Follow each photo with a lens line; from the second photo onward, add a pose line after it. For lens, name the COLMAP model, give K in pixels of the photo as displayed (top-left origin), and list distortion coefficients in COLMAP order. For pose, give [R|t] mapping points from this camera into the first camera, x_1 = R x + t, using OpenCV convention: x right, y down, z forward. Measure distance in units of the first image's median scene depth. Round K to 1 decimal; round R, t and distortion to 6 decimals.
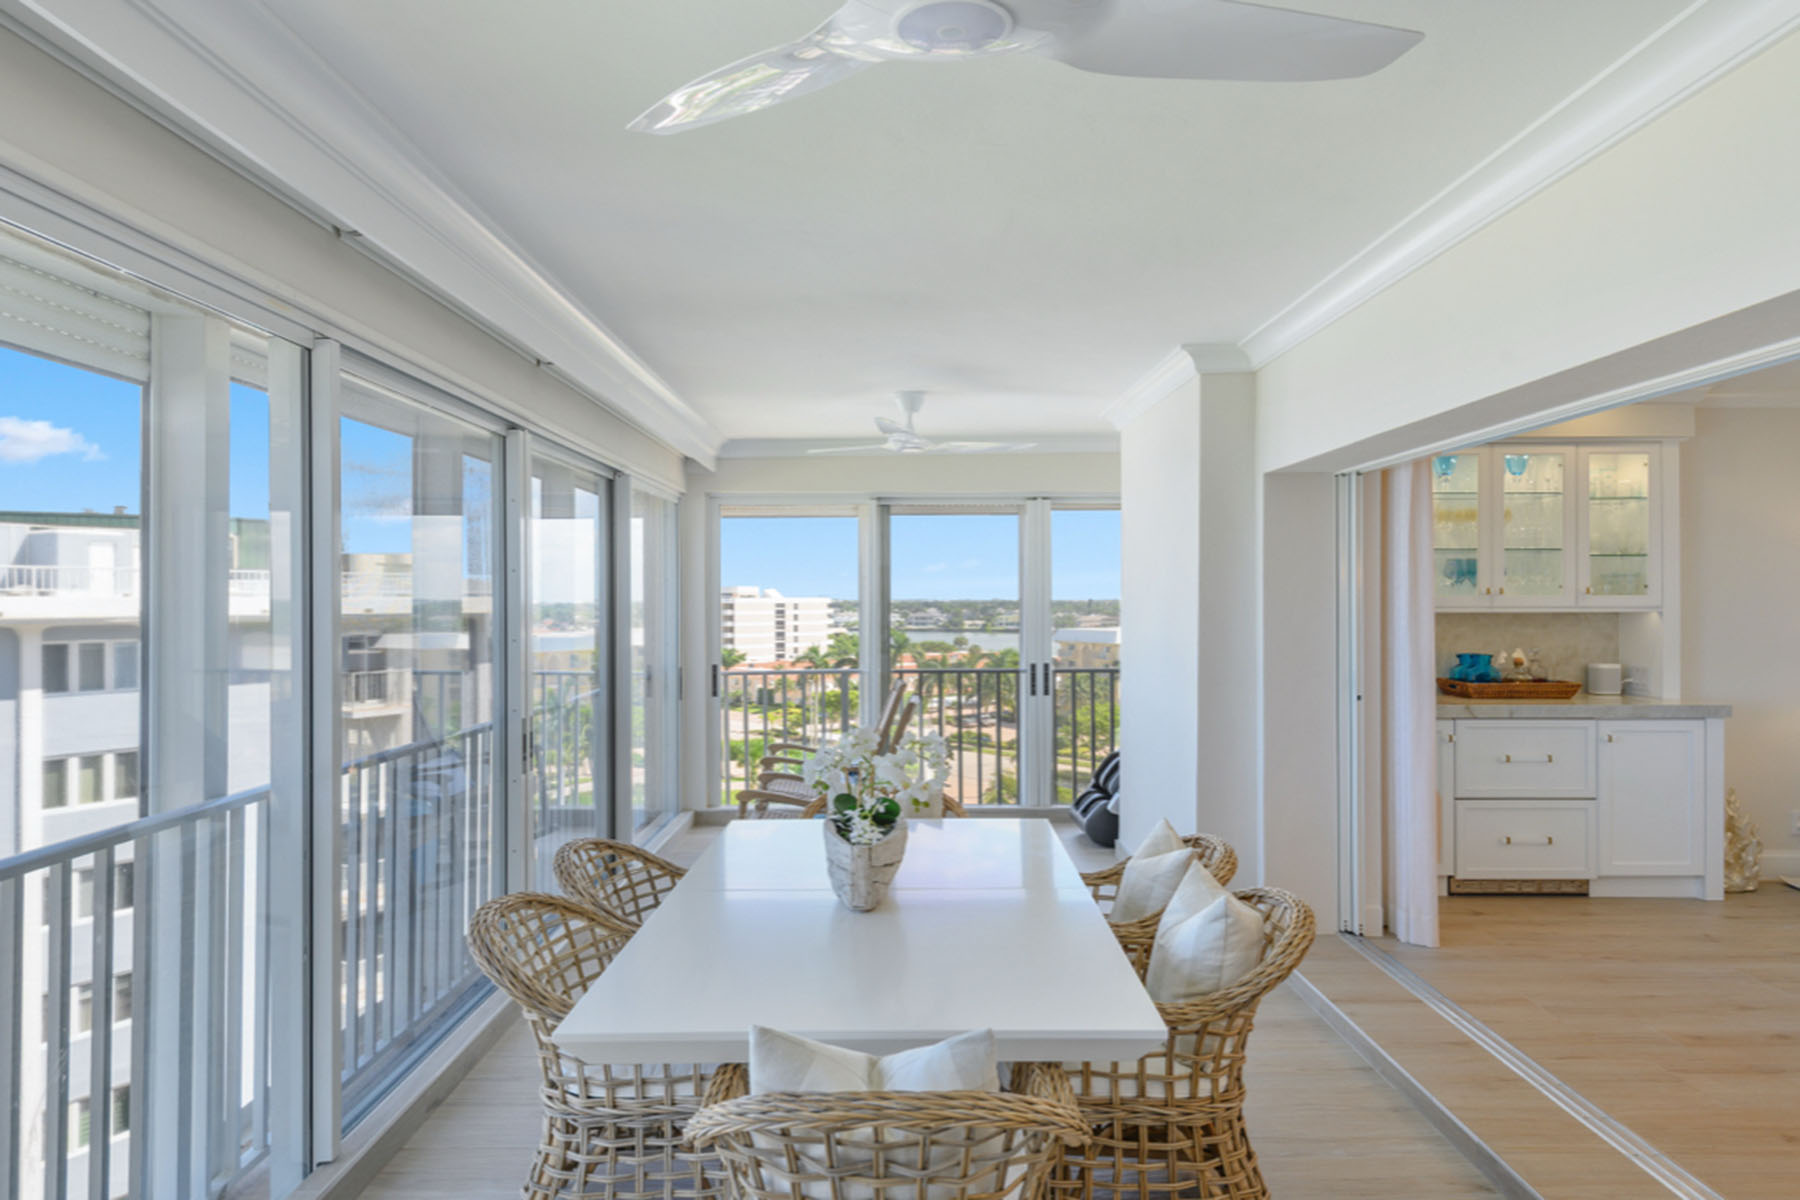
lens RADIAL K [[1132.2, 0, 898.5], [0, 1132.2, 597.5], [0, 0, 1]] dist [-0.002491, 0.002058]
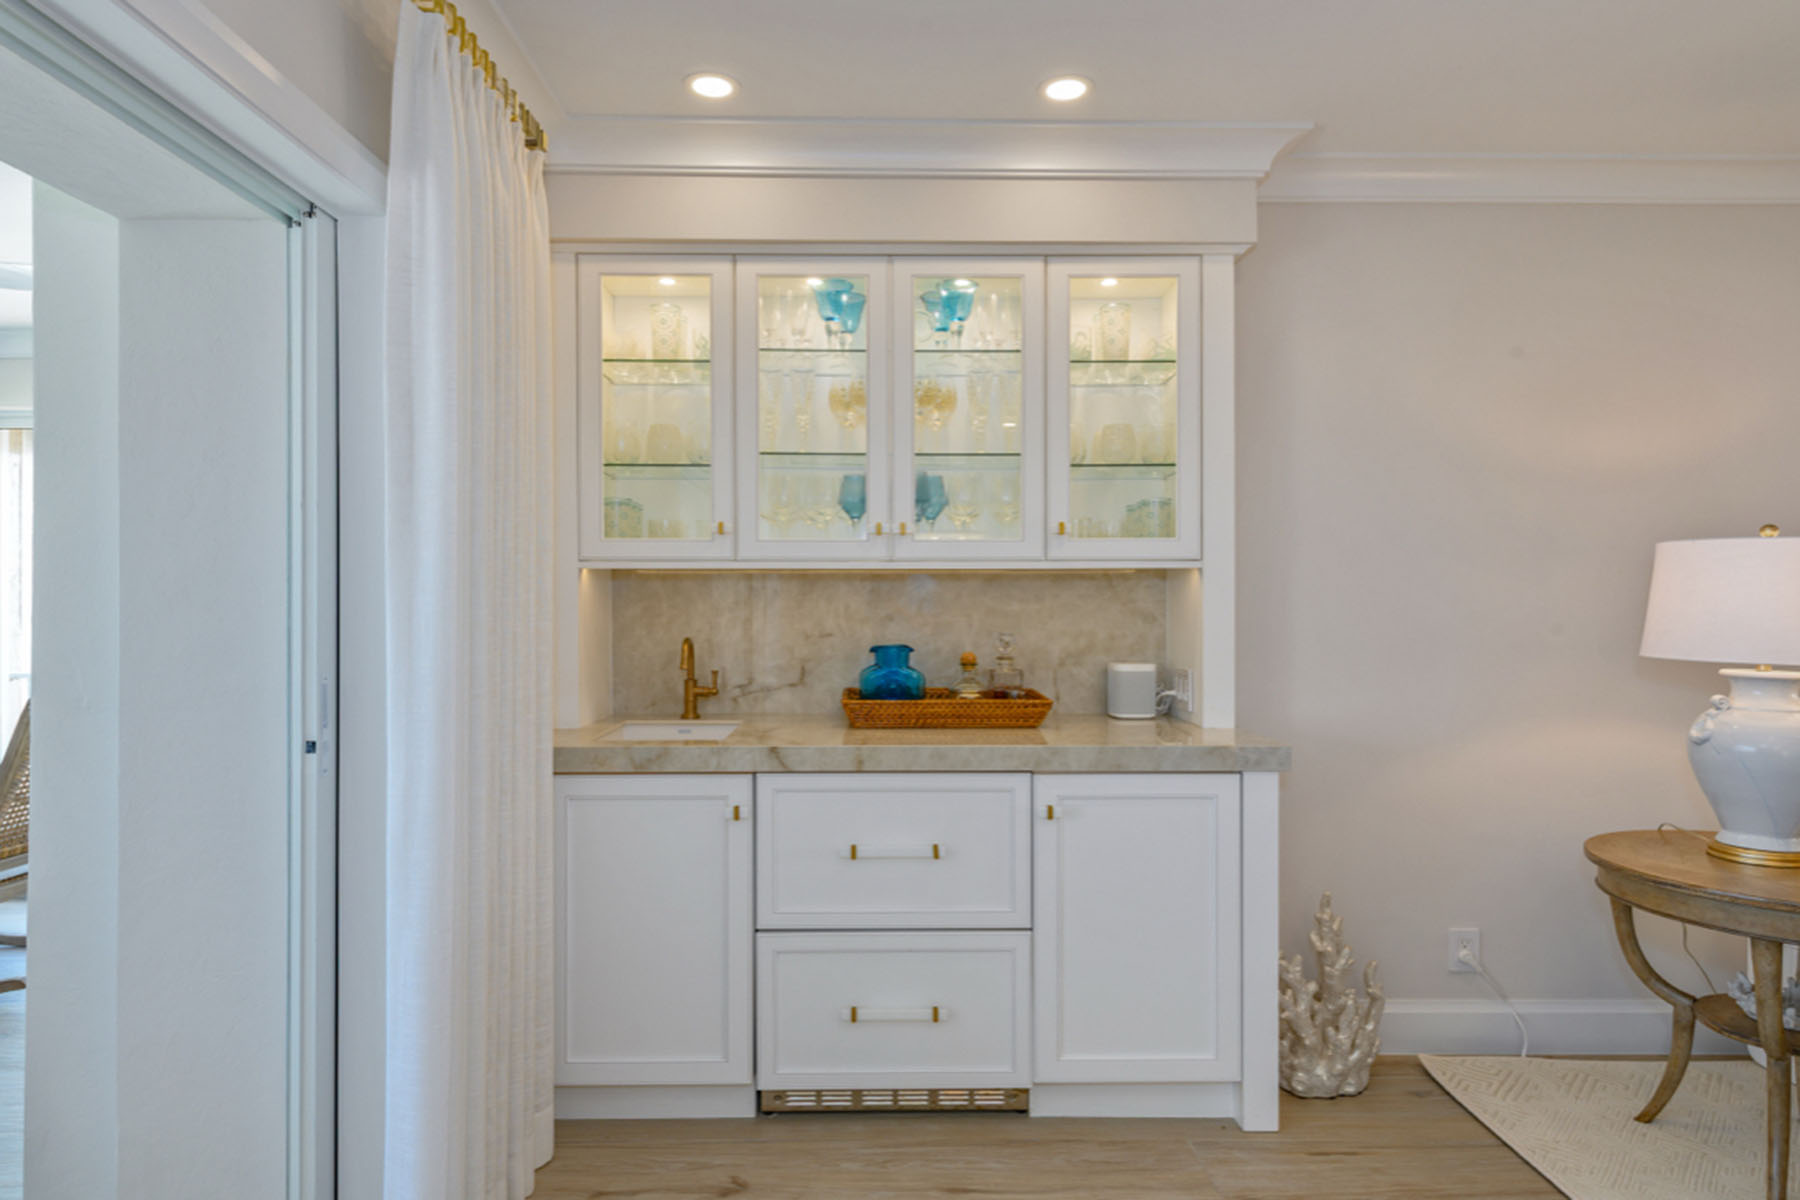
lens RADIAL K [[993.9, 0, 901.6], [0, 993.9, 602.5], [0, 0, 1]] dist [0.017571, -0.000595]
pose [[0.999746, 0.000716, 0.022520, 0.519503], [-0.000729, 1.000000, 0.000572, 0.029011], [-0.022520, -0.000589, 0.999746, 0.524453]]
